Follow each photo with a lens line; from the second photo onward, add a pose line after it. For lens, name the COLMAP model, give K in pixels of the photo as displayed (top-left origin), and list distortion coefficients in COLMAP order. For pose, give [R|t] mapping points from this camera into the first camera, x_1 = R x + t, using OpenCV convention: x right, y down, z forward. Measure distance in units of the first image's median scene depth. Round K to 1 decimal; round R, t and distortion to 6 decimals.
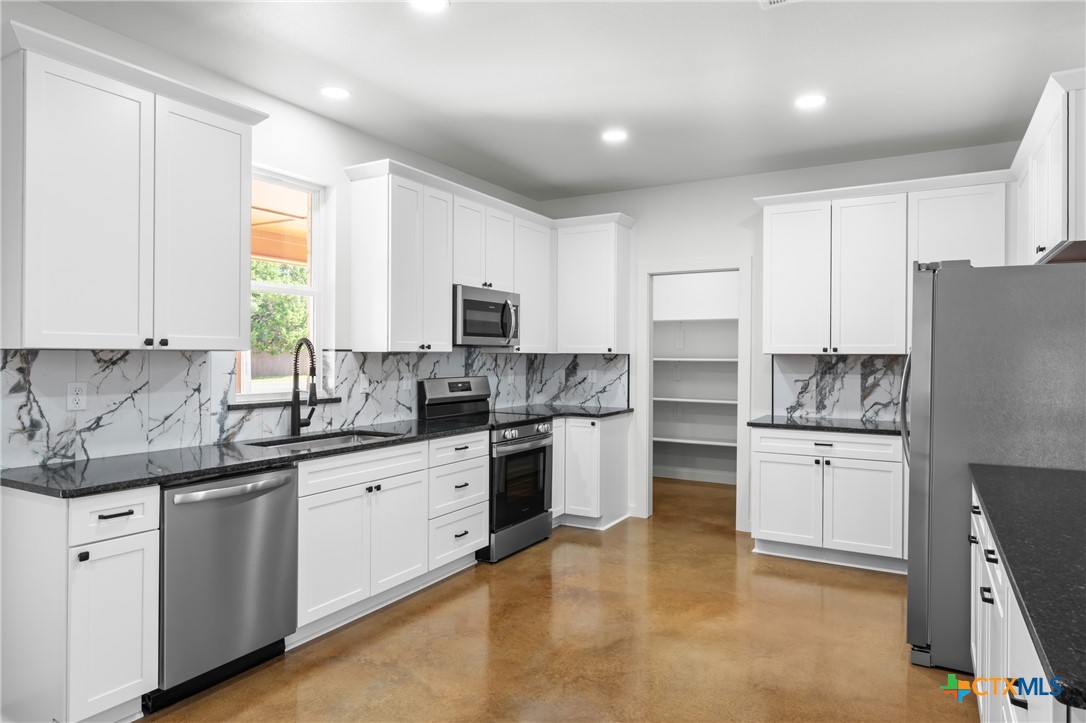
lens RADIAL K [[669.6, 0, 546.8], [0, 669.6, 361.6], [0, 0, 1]] dist [0.004830, -0.000475]
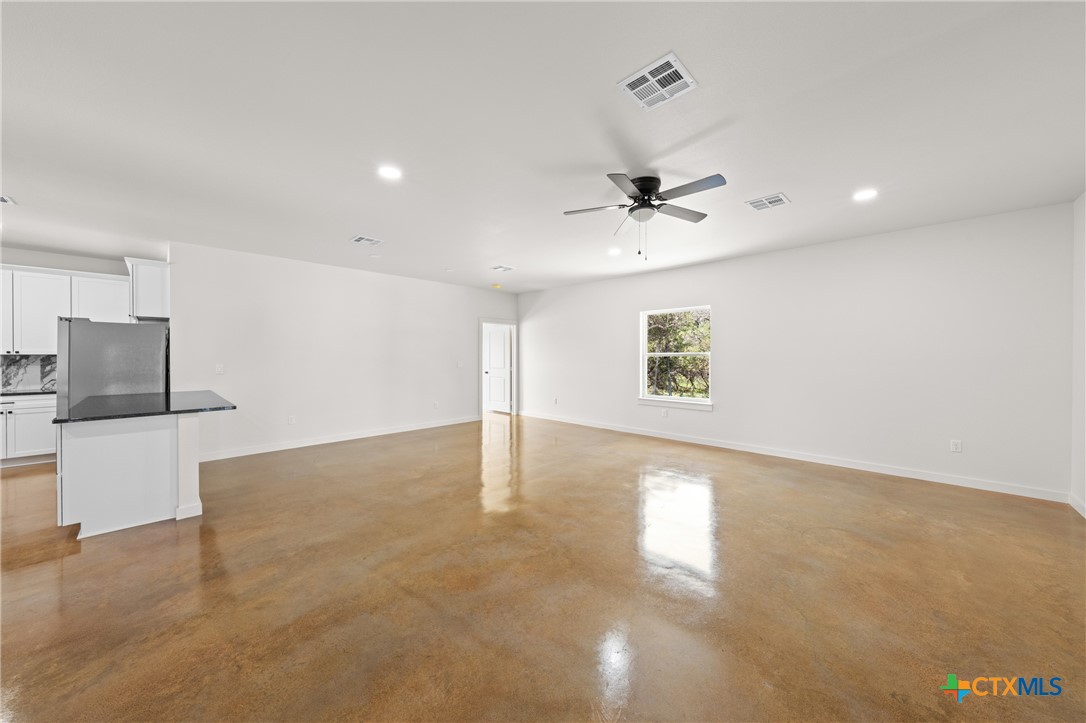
lens RADIAL K [[379.4, 0, 541.0], [0, 379.4, 356.6], [0, 0, 1]] dist [0.002328, 0.000233]
pose [[0.255099, -0.007386, 0.966887, -0.202678], [0.012433, 0.999913, 0.004358, 0.007476], [-0.966835, 0.010910, 0.255168, -0.617904]]
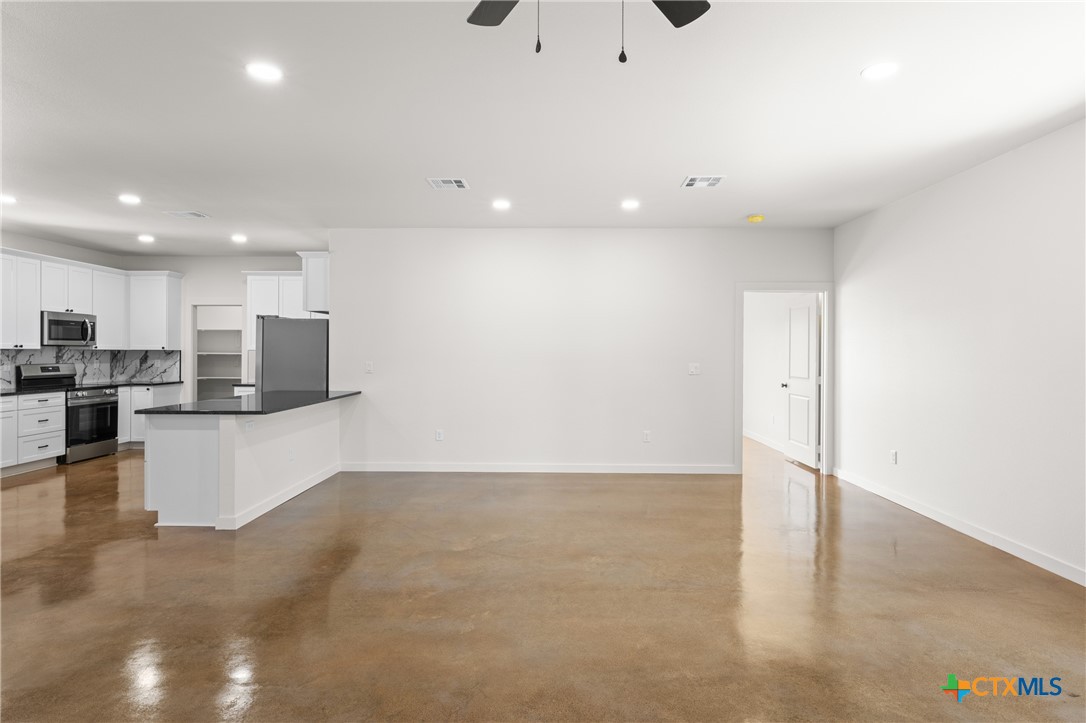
lens RADIAL K [[573.0, 0, 541.1], [0, 573.0, 356.5], [0, 0, 1]] dist [0.001375, 0.000540]
pose [[0.878509, -0.005464, 0.477695, 0.270622], [0.005608, 0.999984, 0.001126, 0.010163], [-0.477694, 0.001690, 0.878525, -0.882192]]
